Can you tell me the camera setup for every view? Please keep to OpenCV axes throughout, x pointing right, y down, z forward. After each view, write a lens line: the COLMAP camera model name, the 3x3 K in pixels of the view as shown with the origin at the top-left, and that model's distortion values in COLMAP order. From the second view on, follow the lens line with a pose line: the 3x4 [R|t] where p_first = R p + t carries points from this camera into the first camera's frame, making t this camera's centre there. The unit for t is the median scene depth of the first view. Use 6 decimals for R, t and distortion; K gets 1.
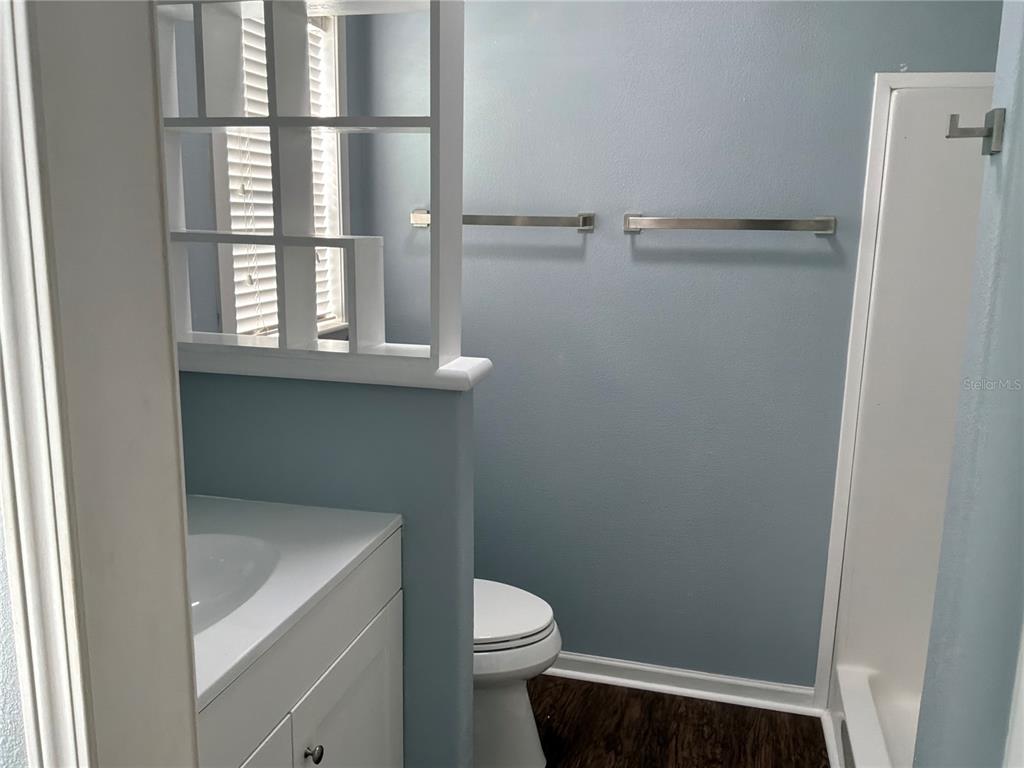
lens RADIAL K [[840.7, 0, 512.0], [0, 840.7, 384.0], [0, 0, 1]] dist [0.118837, -0.237653]
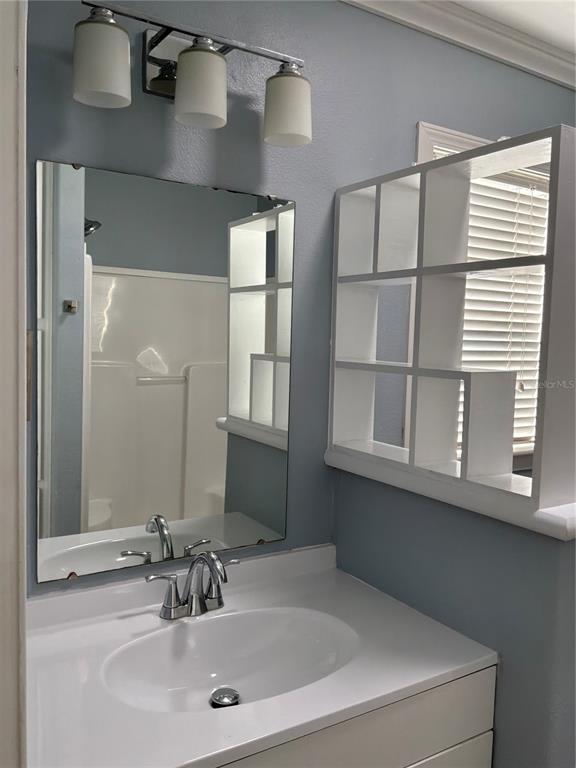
lens RADIAL K [[630.5, 0, 288.0], [0, 630.5, 384.0], [0, 0, 1]] dist [0.118837, -0.237653]
pose [[0.731352, 0.055123, -0.679768, 0.190815], [-0.150623, 0.985171, -0.082165, -0.057569], [0.665159, 0.162480, 0.728810, 0.270488]]
